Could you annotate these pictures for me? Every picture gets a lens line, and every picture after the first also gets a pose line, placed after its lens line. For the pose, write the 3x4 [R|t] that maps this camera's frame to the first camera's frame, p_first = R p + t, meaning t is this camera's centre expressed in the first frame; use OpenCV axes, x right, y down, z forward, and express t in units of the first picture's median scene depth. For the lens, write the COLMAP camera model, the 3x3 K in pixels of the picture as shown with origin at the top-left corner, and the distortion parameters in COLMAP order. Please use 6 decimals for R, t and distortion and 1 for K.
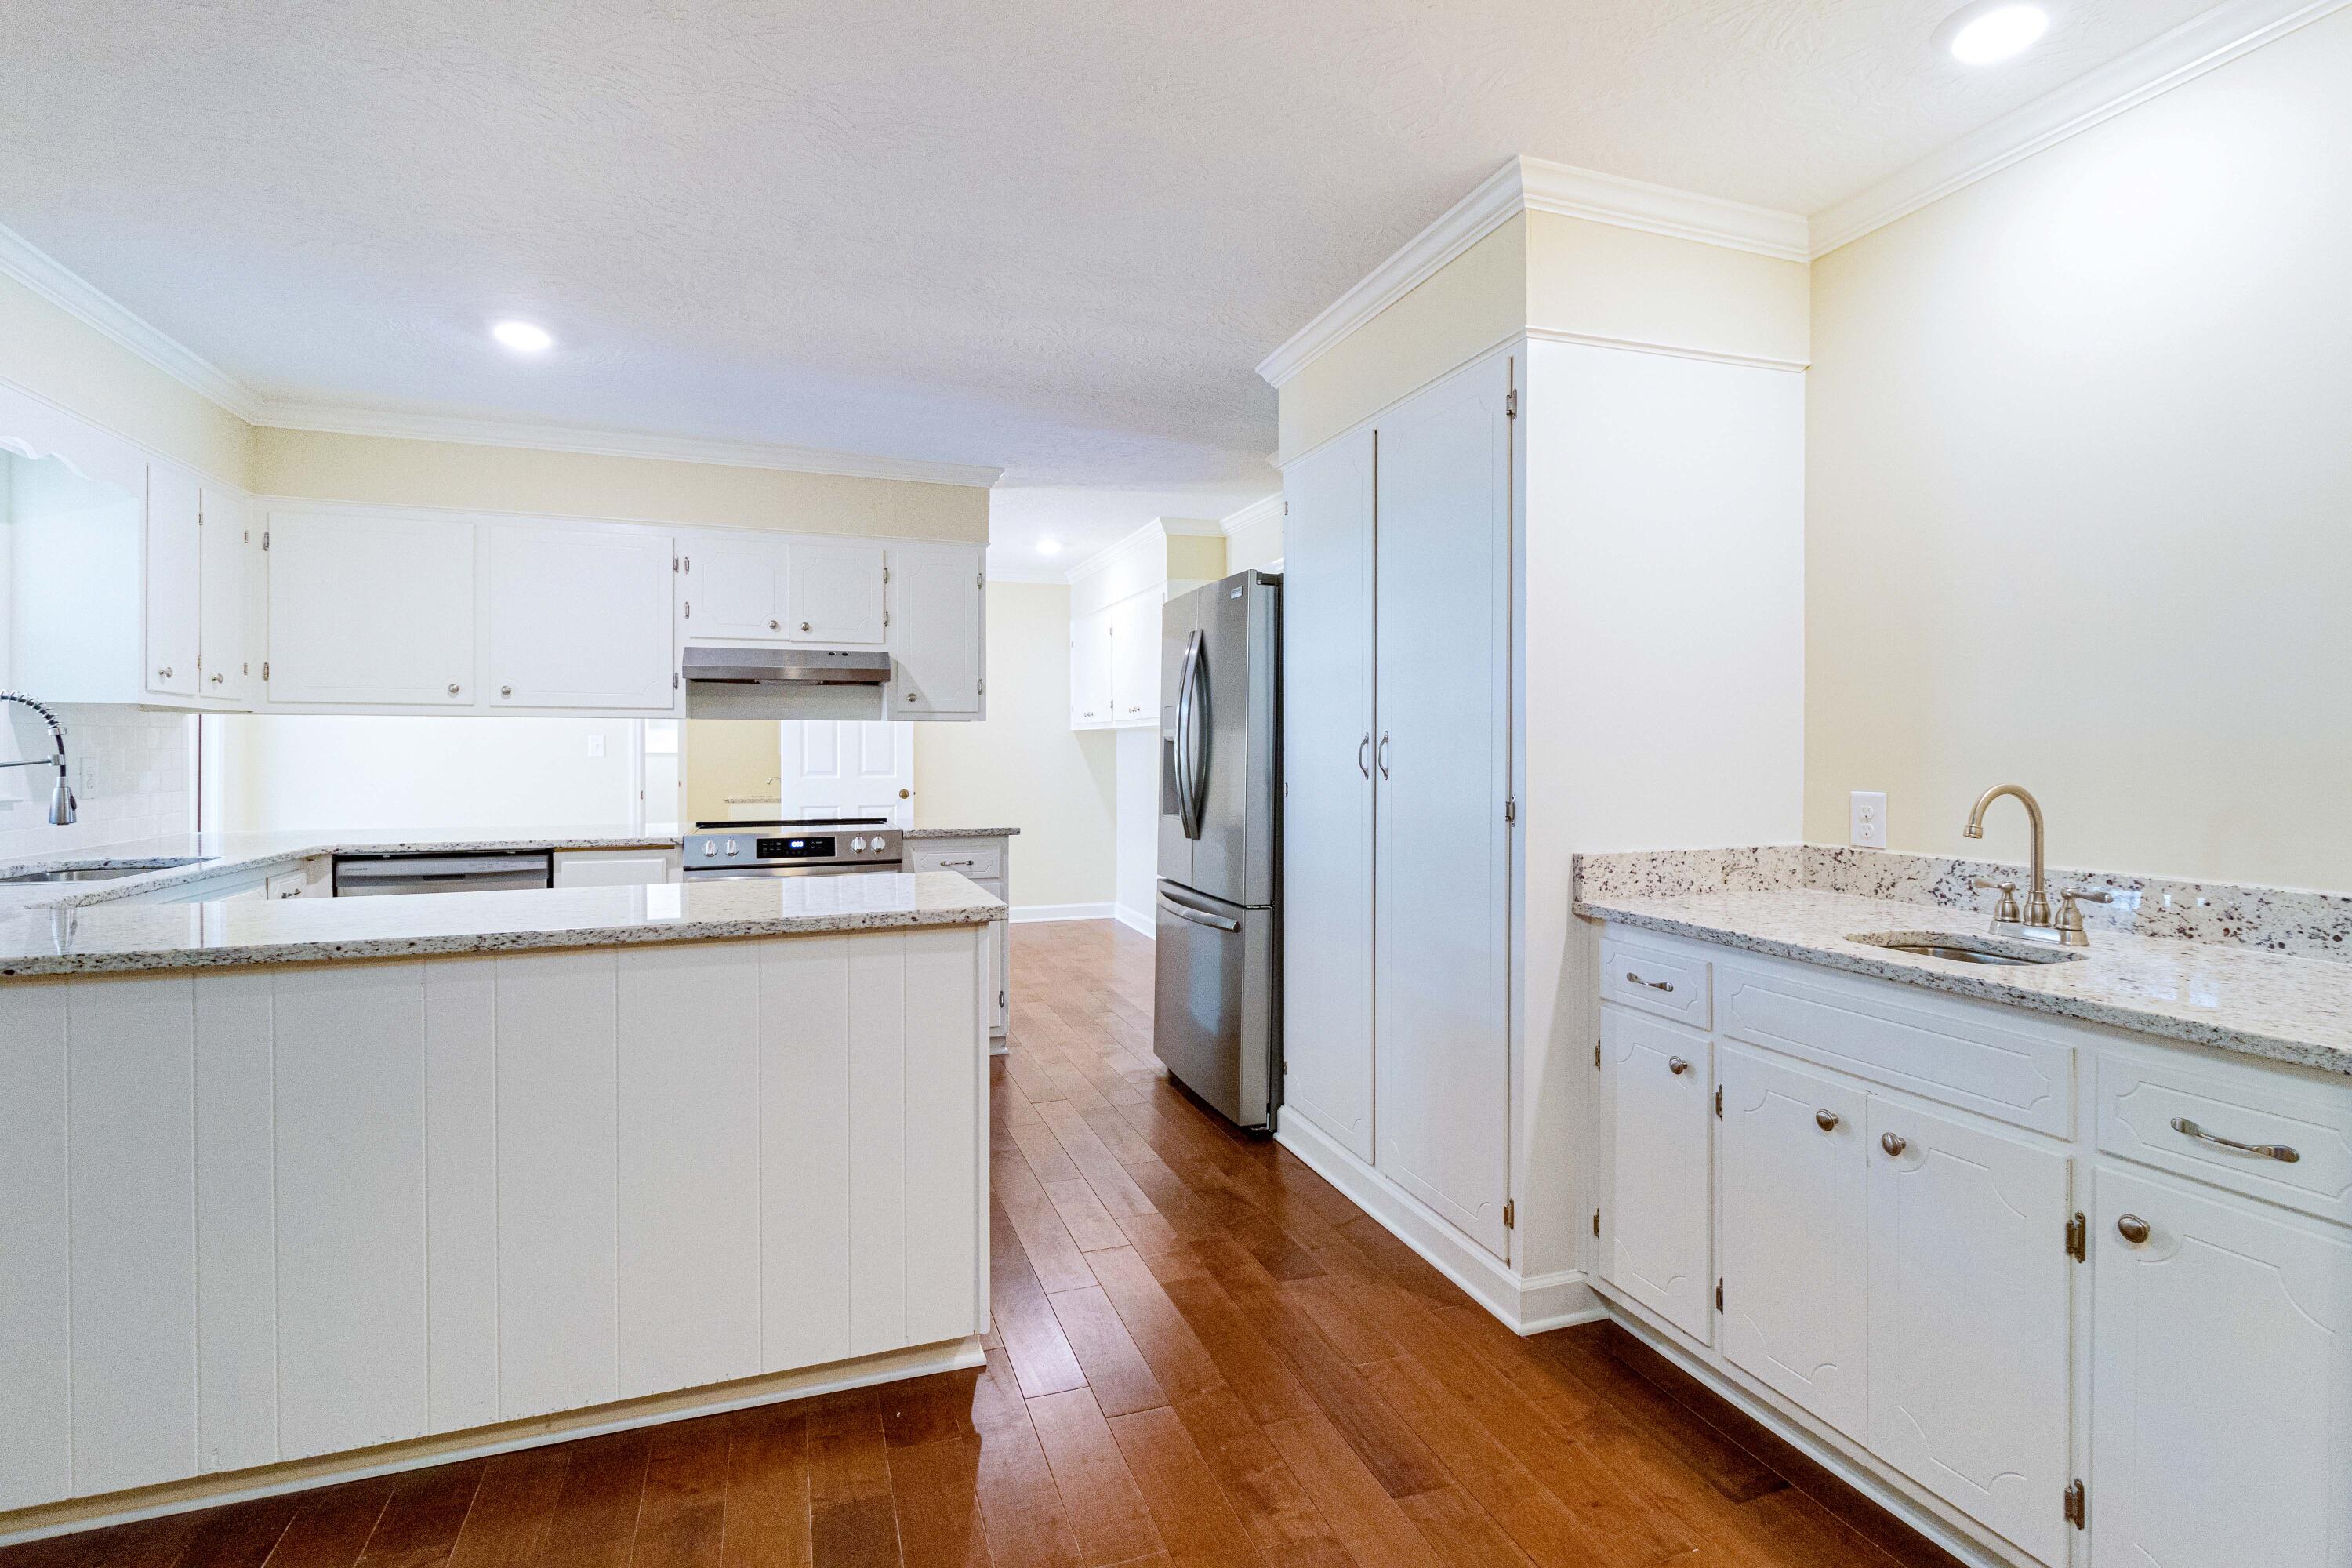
lens RADIAL K [[1172.9, 0, 1219.5], [0, 1172.9, 751.2], [0, 0, 1]] dist [-0.000723, 0.000103]
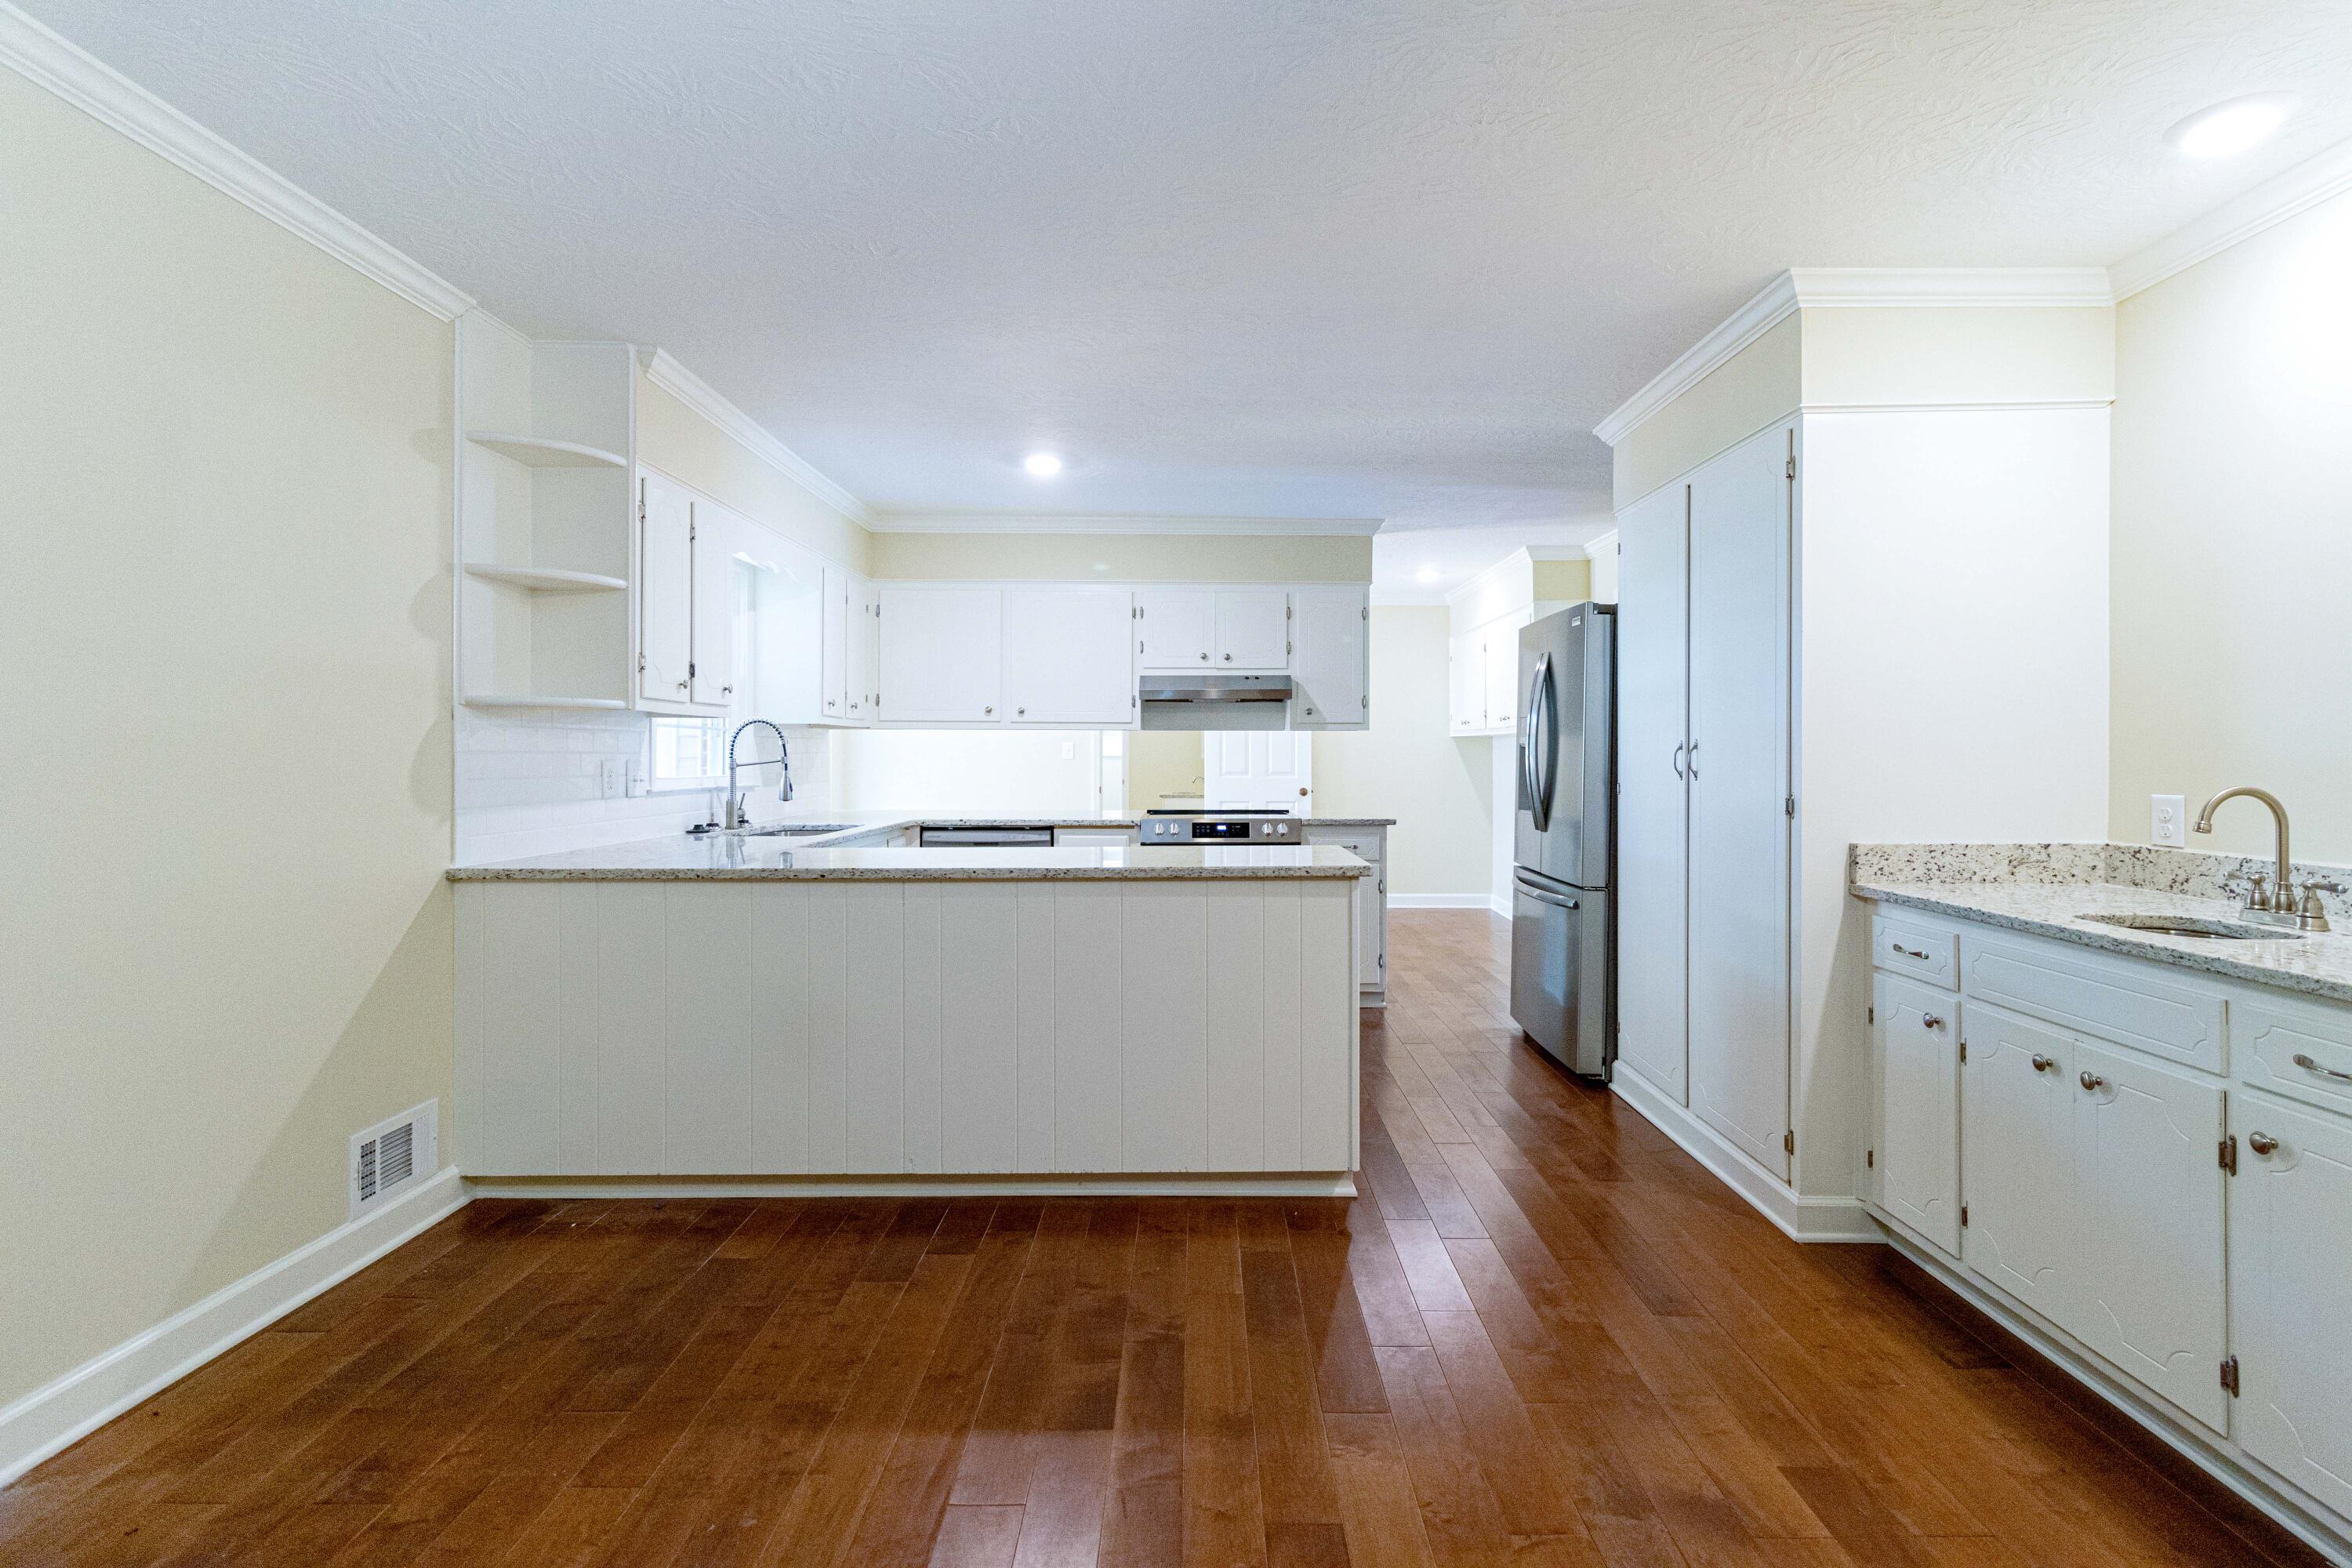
lens RADIAL K [[1113.3, 0, 1178.5], [0, 1113.3, 753.9], [0, 0, 1]] dist [0.000416, 0.000334]
pose [[0.930313, 0.001344, -0.366765, 0.055552], [-0.001814, 0.999998, -0.000935, -0.000310], [0.366763, 0.001535, 0.930313, -0.195412]]
